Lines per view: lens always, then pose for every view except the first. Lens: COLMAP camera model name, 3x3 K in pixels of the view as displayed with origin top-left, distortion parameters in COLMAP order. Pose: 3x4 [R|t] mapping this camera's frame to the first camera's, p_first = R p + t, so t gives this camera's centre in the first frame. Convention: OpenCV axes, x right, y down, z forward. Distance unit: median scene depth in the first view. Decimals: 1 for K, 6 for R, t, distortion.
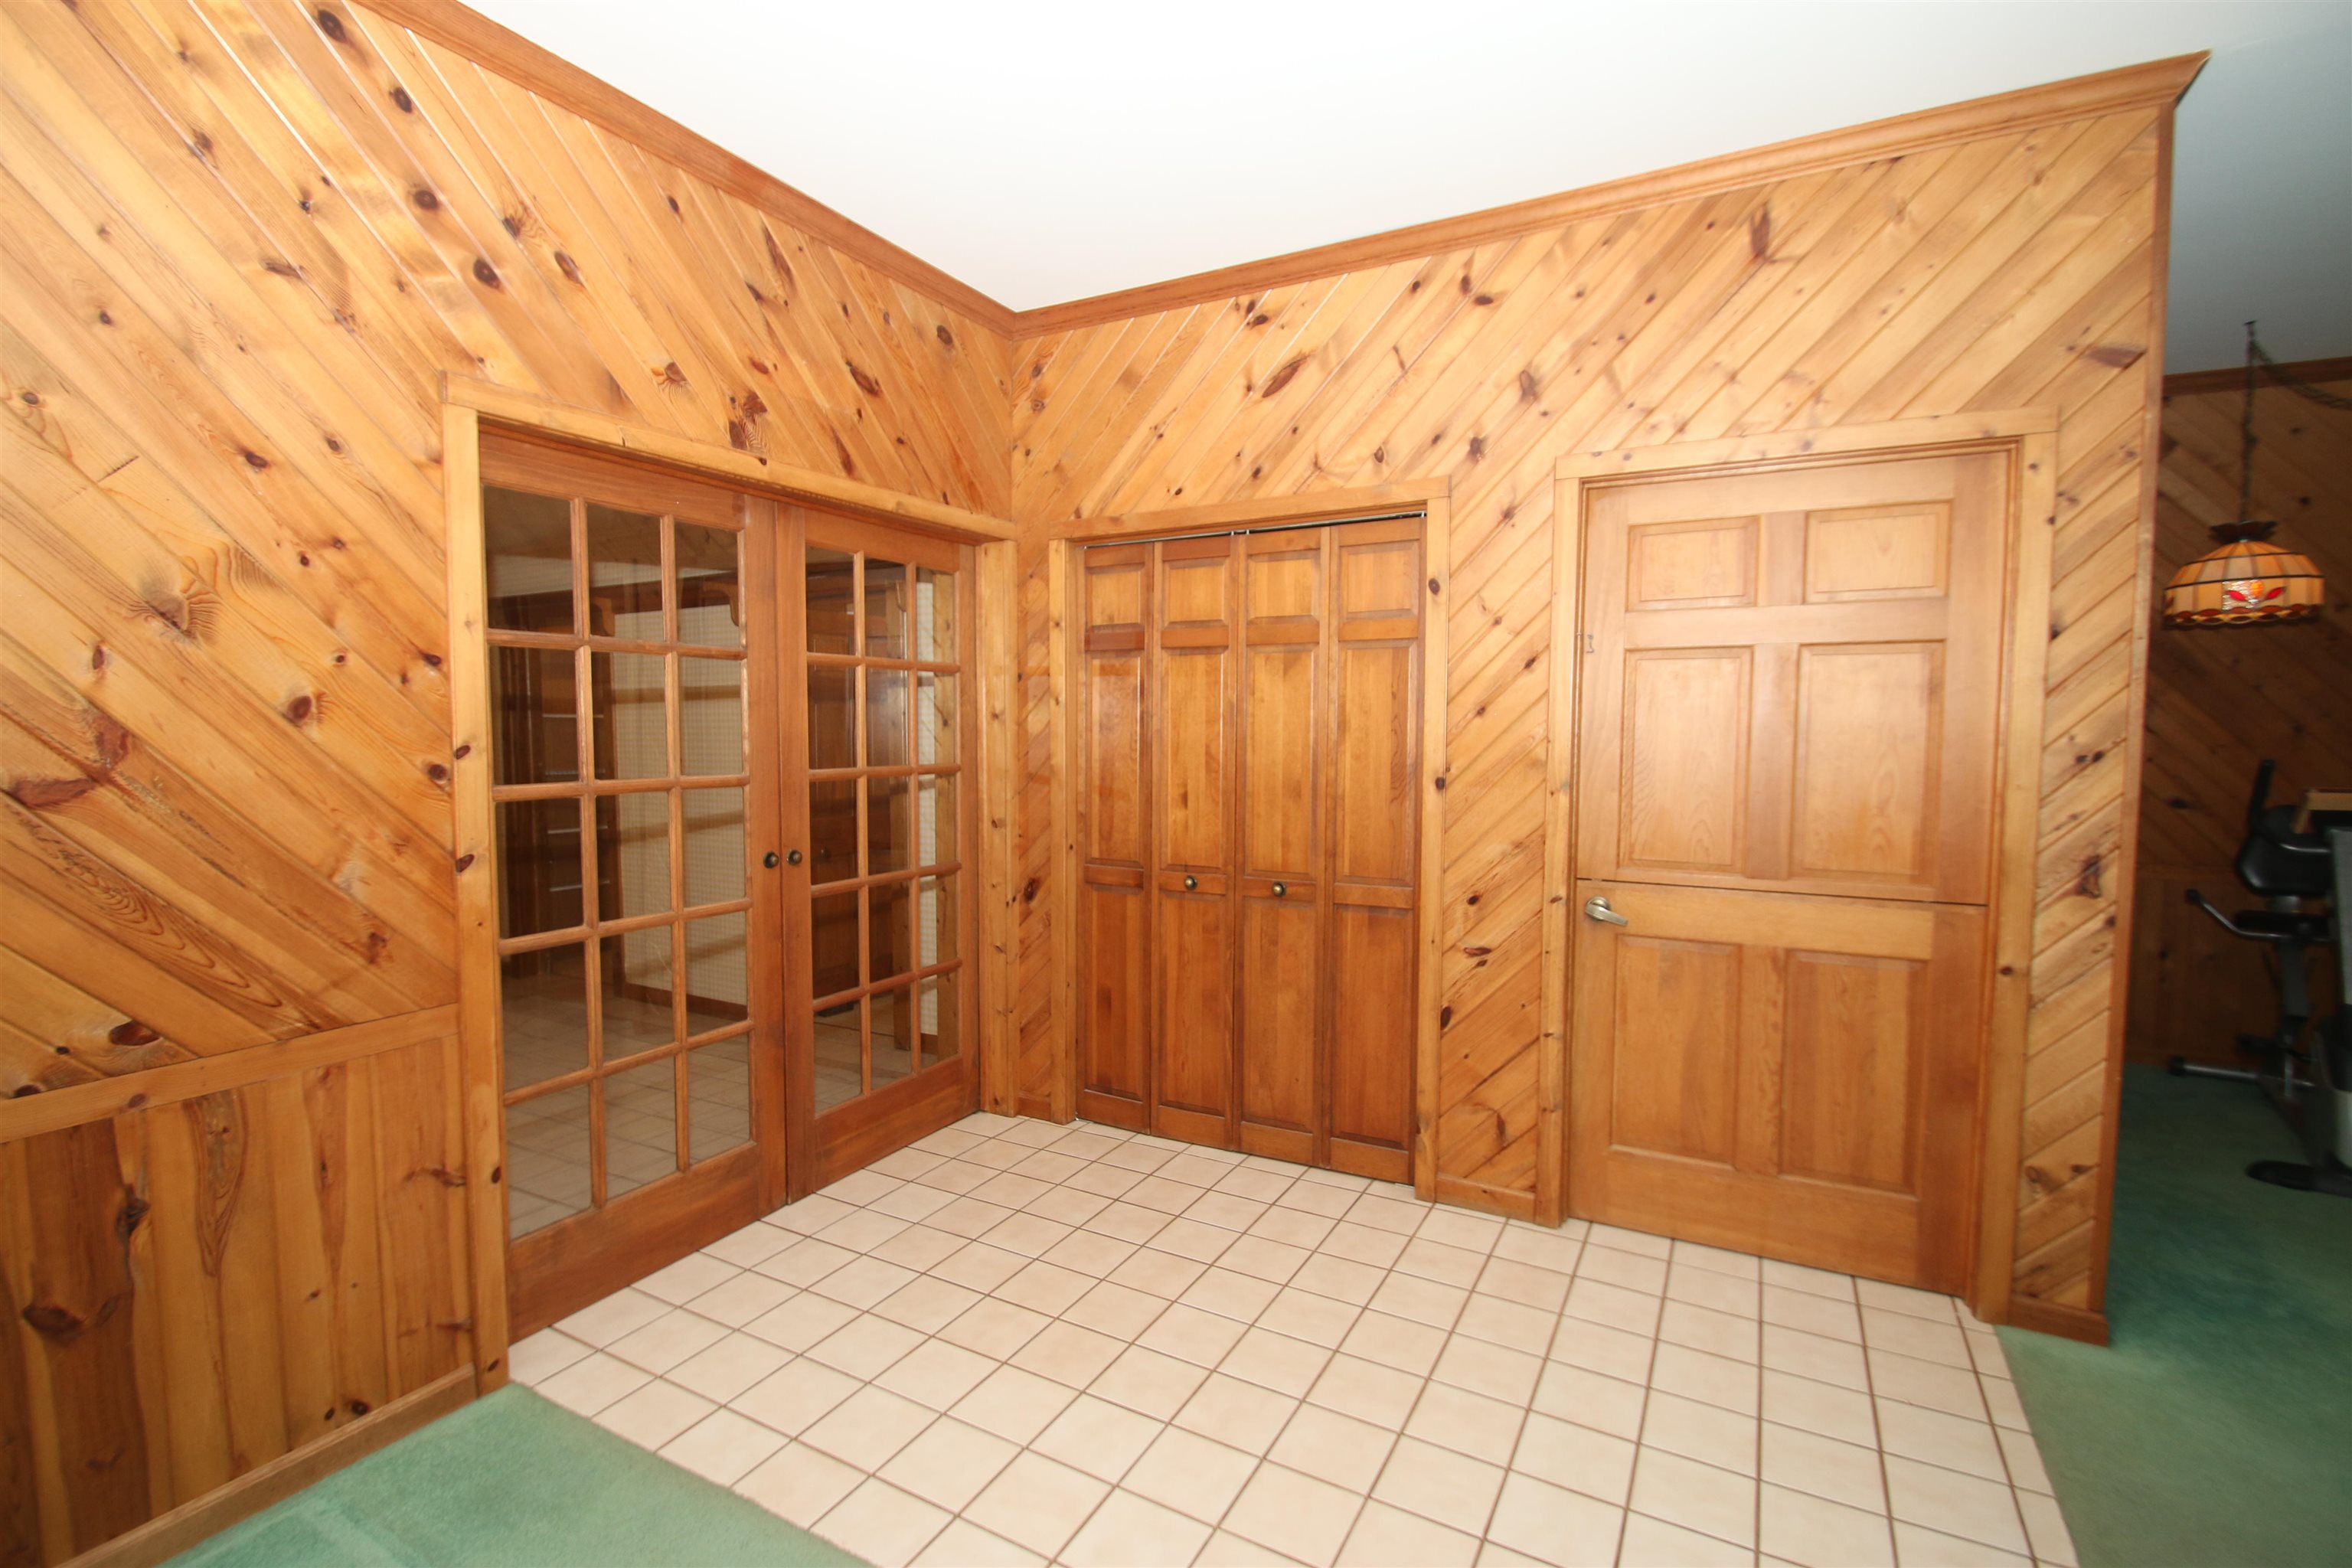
lens RADIAL K [[1111.3, 0, 1169.8], [0, 1111.3, 798.9], [0, 0, 1]] dist [-0.003695, -0.000658]
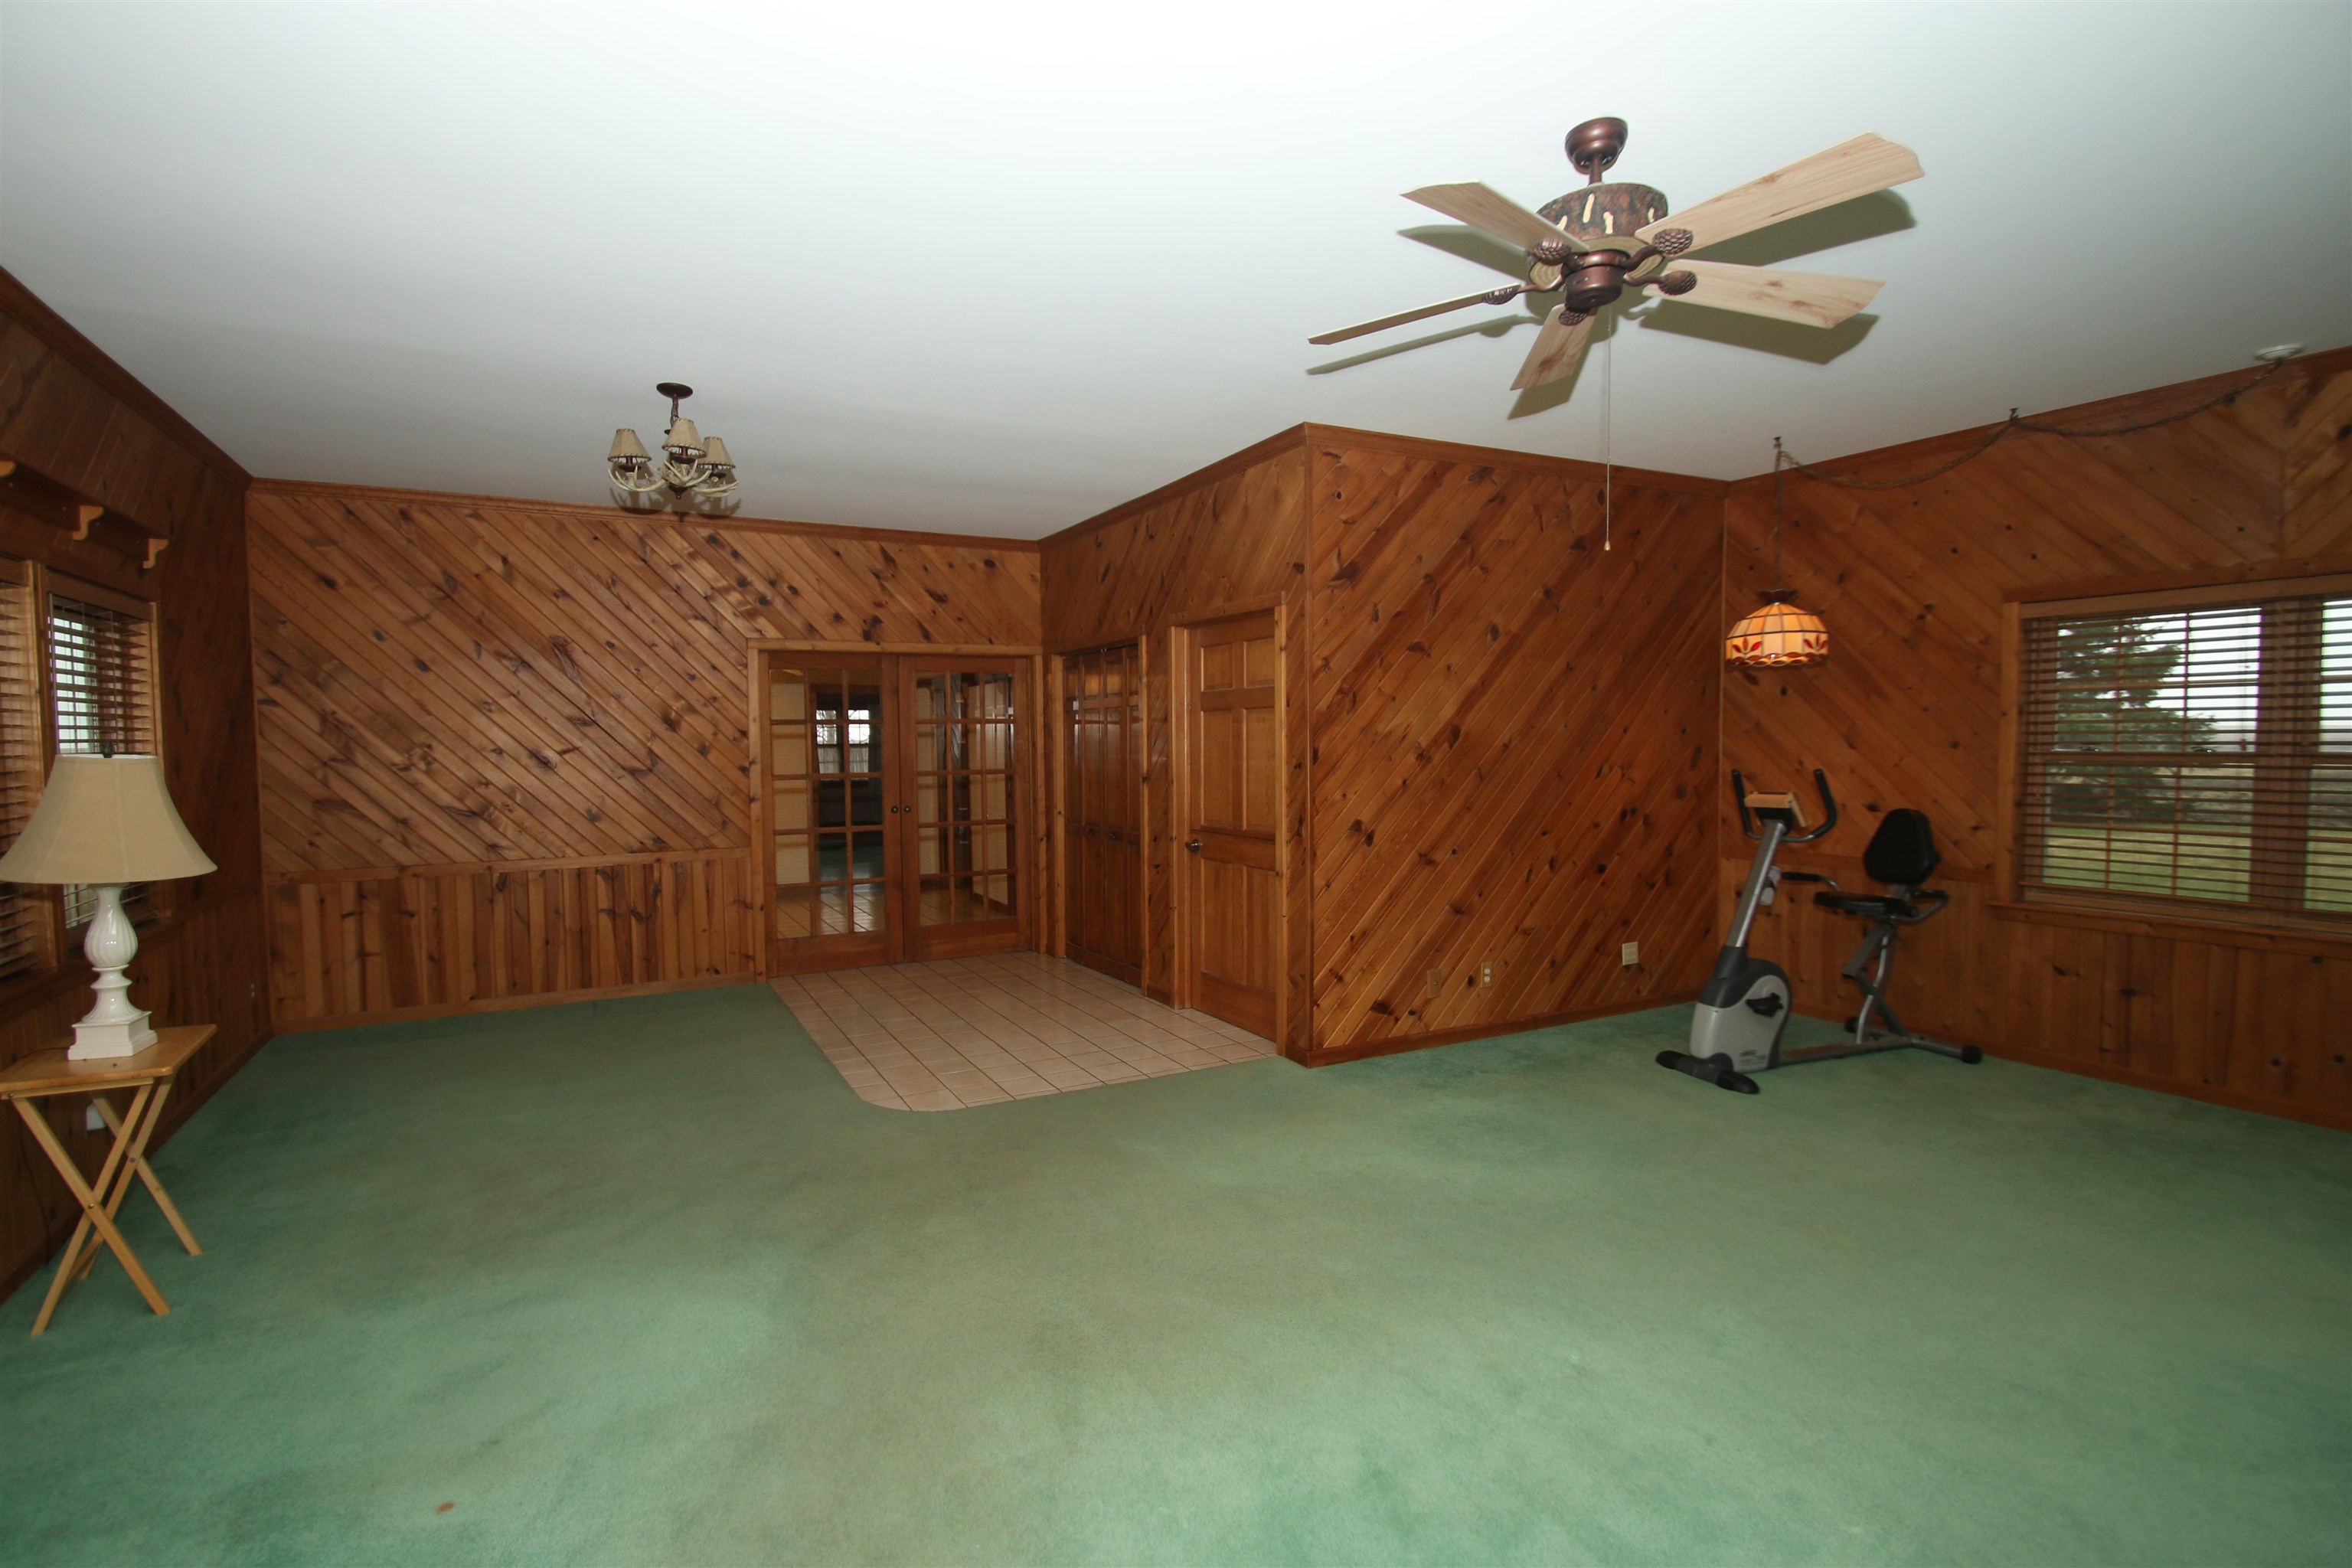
lens RADIAL K [[1084.5, 0, 1130.8], [0, 1084.5, 788.5], [0, 0, 1]] dist [0.015137, -0.017991]
pose [[0.824546, 0.017533, -0.565523, 1.454088], [-0.025348, 0.999661, -0.005966, 0.015354], [0.565226, 0.019254, 0.824711, -0.652894]]
